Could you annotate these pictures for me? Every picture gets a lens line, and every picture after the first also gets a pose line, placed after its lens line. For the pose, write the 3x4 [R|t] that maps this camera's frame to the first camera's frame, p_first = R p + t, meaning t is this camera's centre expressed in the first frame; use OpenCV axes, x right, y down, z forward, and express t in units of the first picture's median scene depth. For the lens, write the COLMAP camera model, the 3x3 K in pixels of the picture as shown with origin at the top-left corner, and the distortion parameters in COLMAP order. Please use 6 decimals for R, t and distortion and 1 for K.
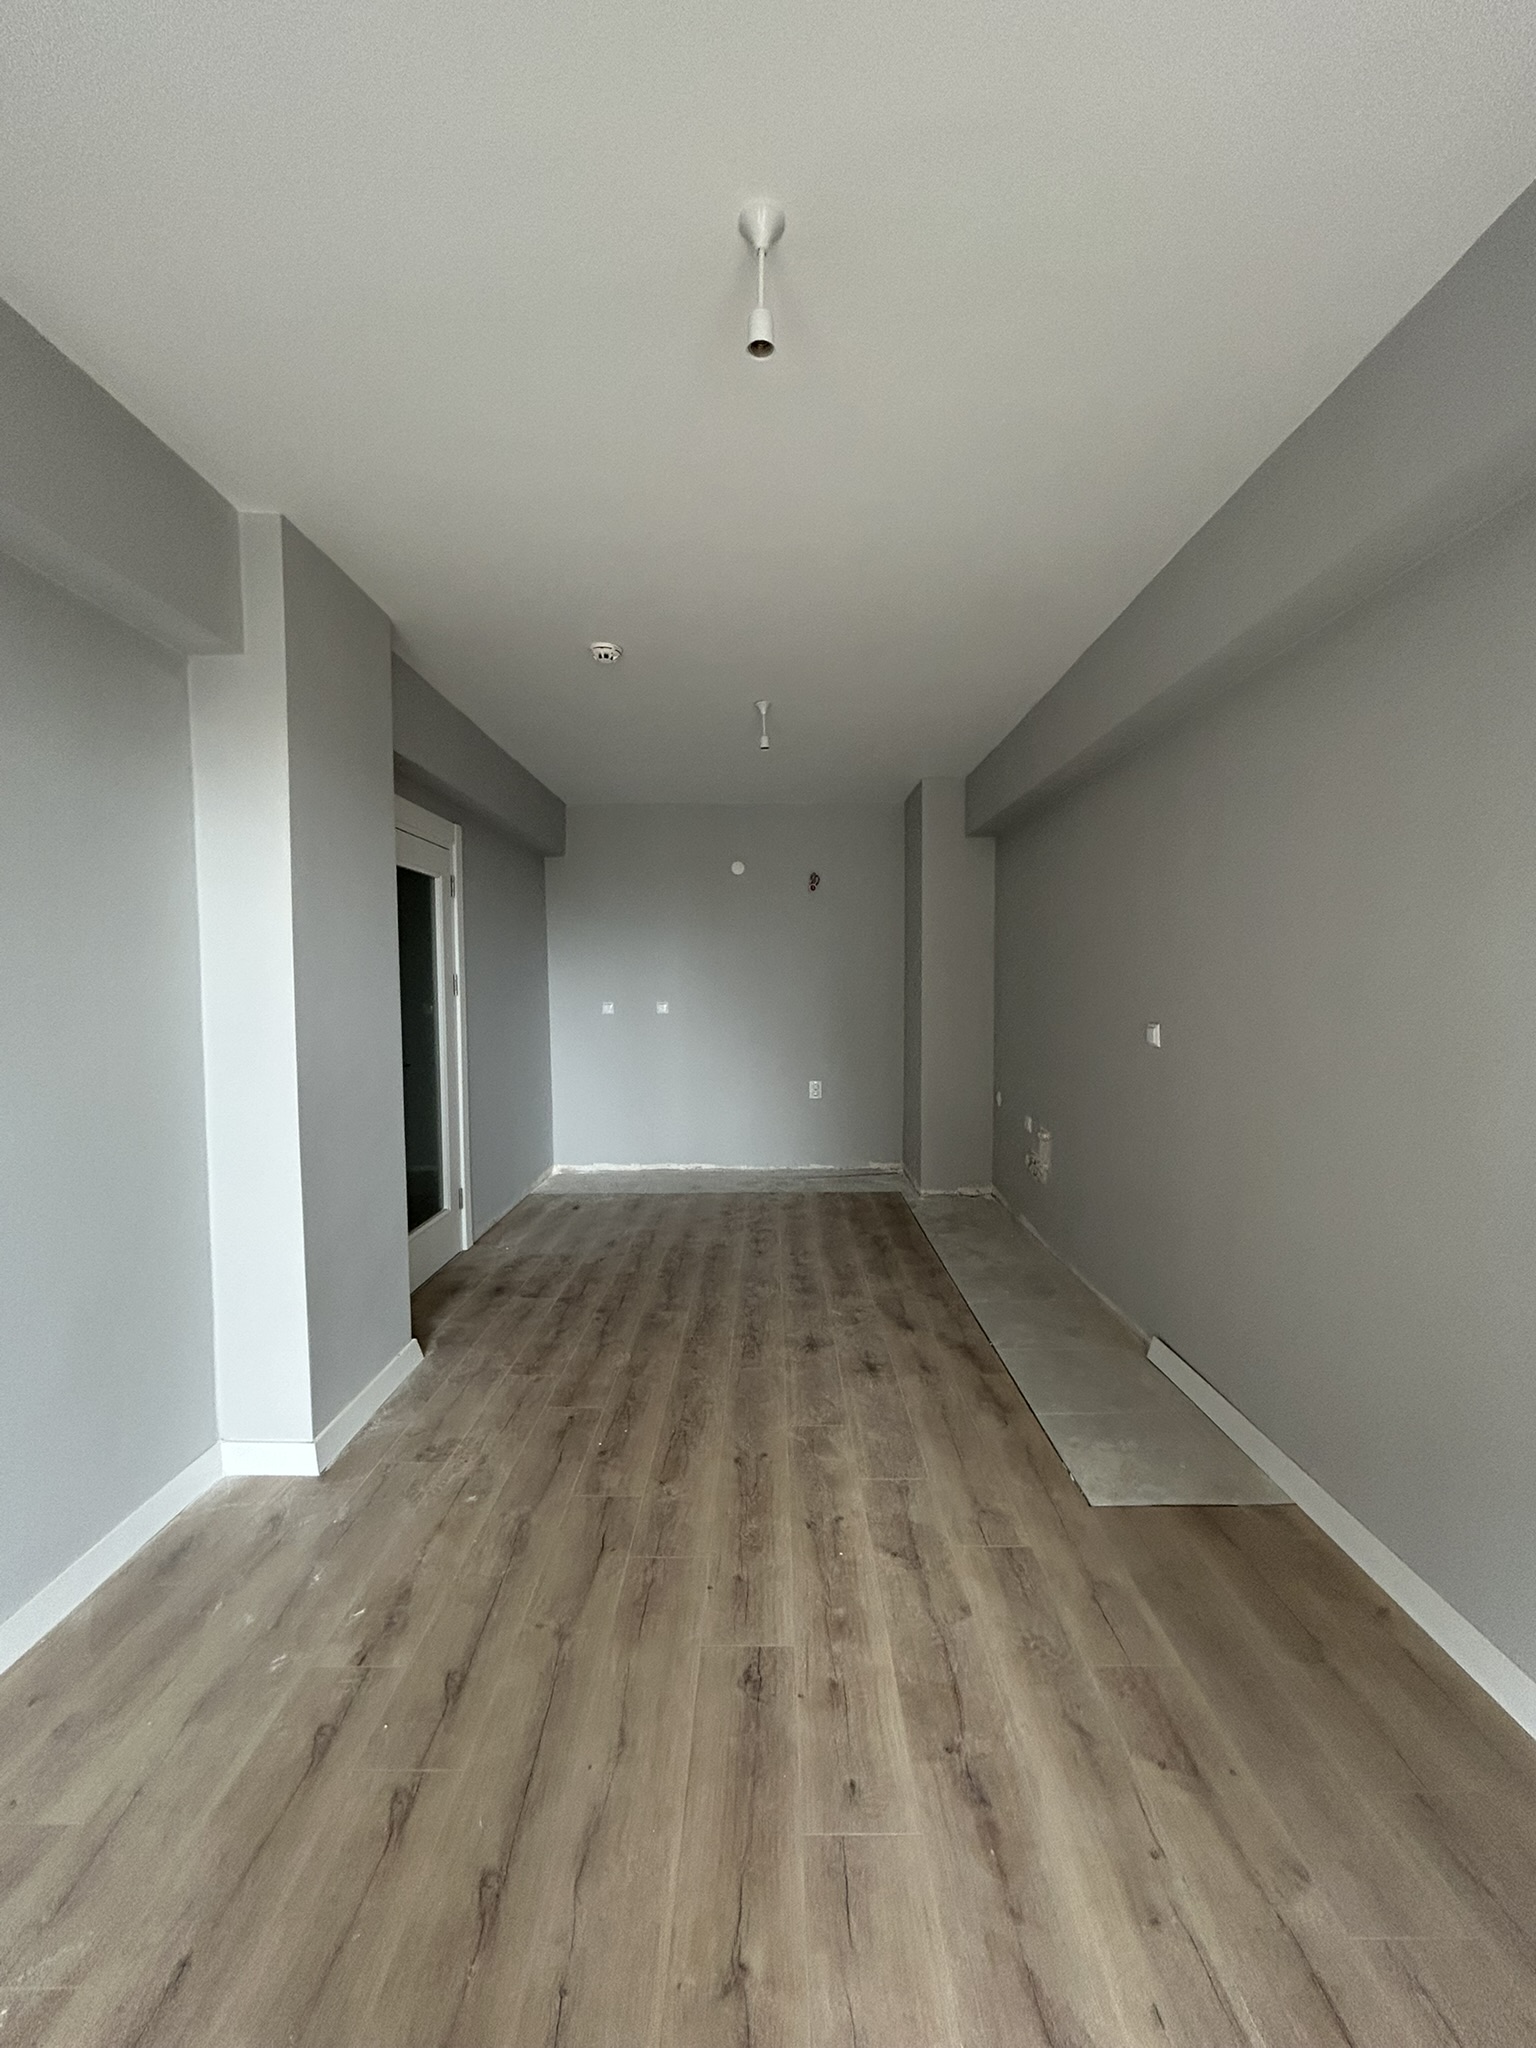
lens RADIAL K [[823.8, 0, 767.9], [0, 823.8, 1026.0], [0, 0, 1]] dist [-0.011364, 0.006341]
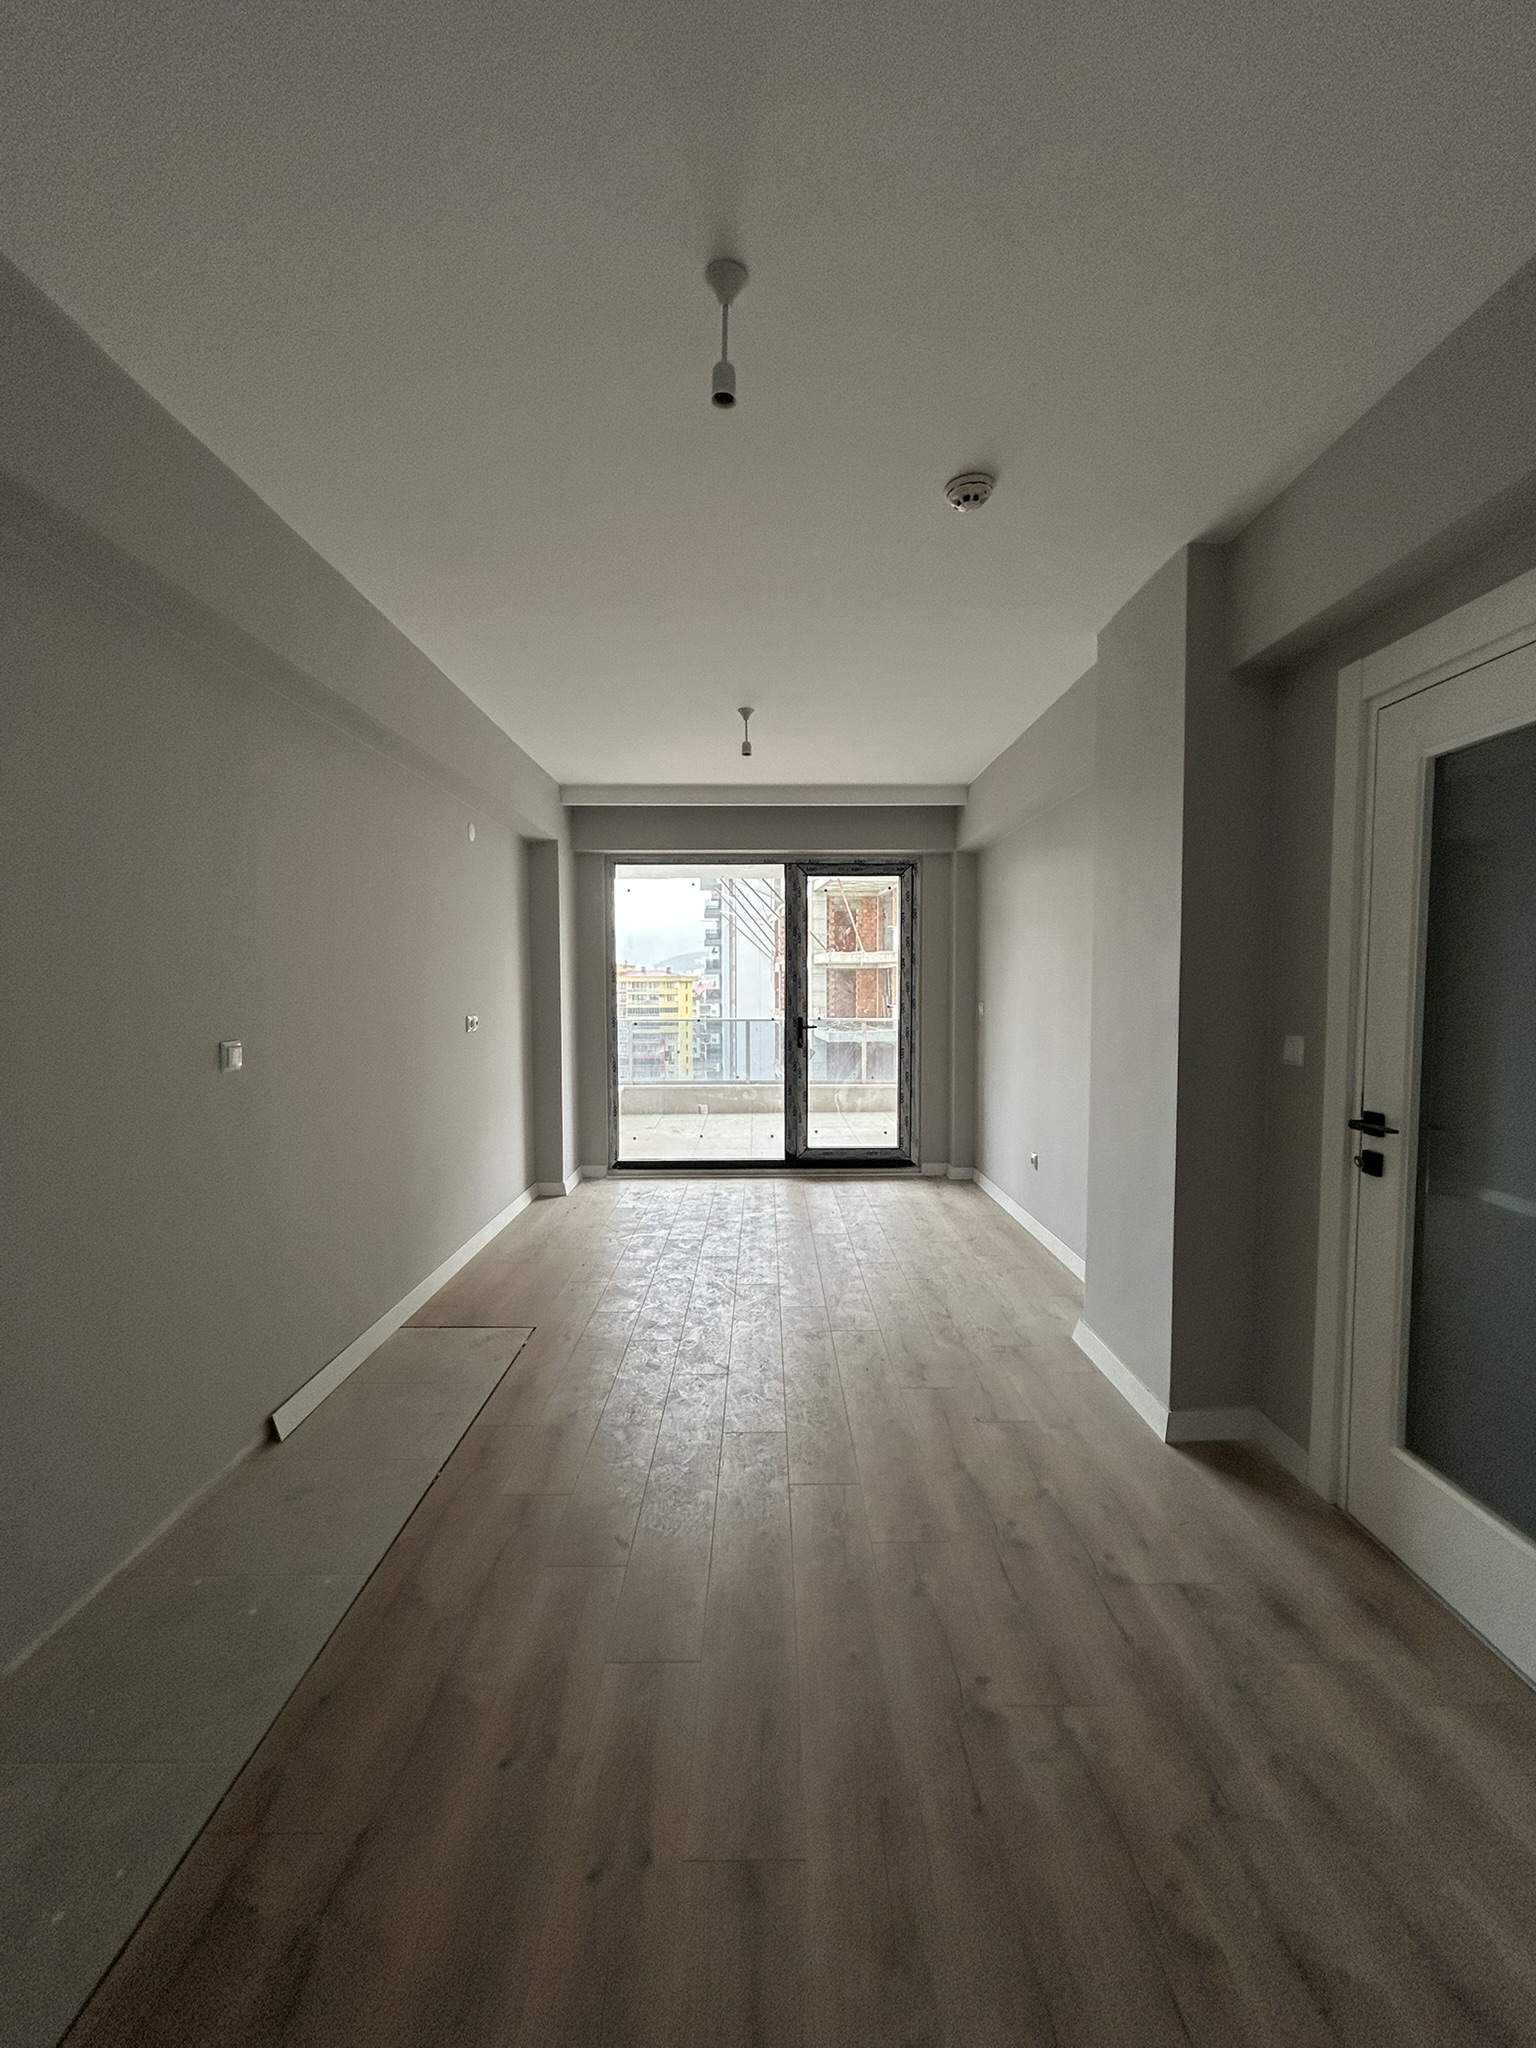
lens RADIAL K [[823.8, 0, 767.9], [0, 823.8, 1026.0], [0, 0, 1]] dist [-0.011364, 0.006341]
pose [[-0.999835, 0.012282, -0.013357, -0.022482], [0.010709, 0.993648, 0.112024, -0.094806], [0.014648, 0.111863, -0.993616, 1.683127]]
